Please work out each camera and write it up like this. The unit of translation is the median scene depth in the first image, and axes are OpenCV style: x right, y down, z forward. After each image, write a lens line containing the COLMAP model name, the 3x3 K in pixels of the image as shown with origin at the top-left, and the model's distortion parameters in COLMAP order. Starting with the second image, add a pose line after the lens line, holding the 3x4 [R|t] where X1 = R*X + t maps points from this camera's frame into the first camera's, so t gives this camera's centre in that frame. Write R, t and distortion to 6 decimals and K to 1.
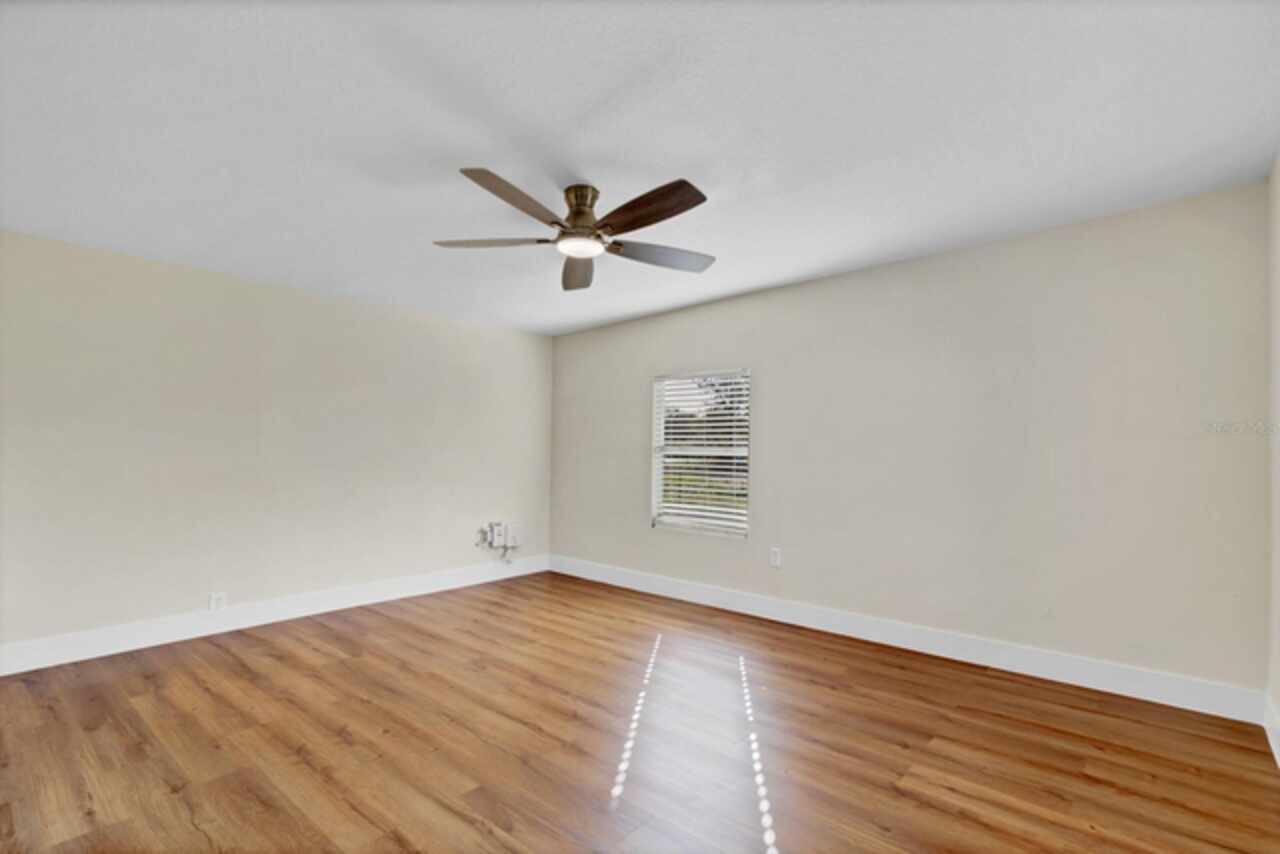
lens RADIAL K [[592.2, 0, 638.3], [0, 592.2, 431.0], [0, 0, 1]] dist [-0.000169, -0.000040]
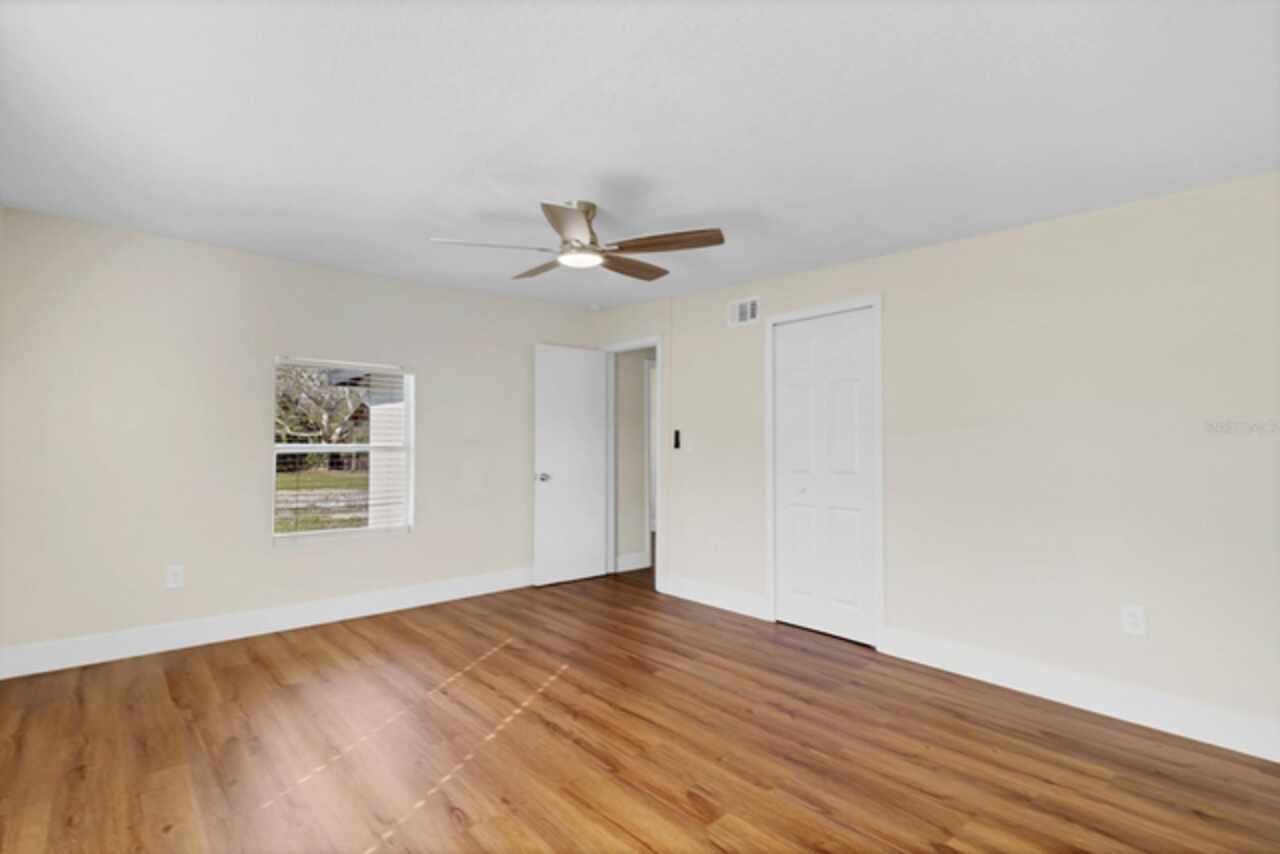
lens RADIAL K [[592.2, 0, 641.1], [0, 592.2, 432.0], [0, 0, 1]] dist [-0.000169, -0.000040]
pose [[-0.989413, -0.010900, 0.144717, -0.368048], [-0.018648, 0.998458, -0.052292, 0.053878], [-0.143923, -0.054437, -0.988090, 2.064865]]
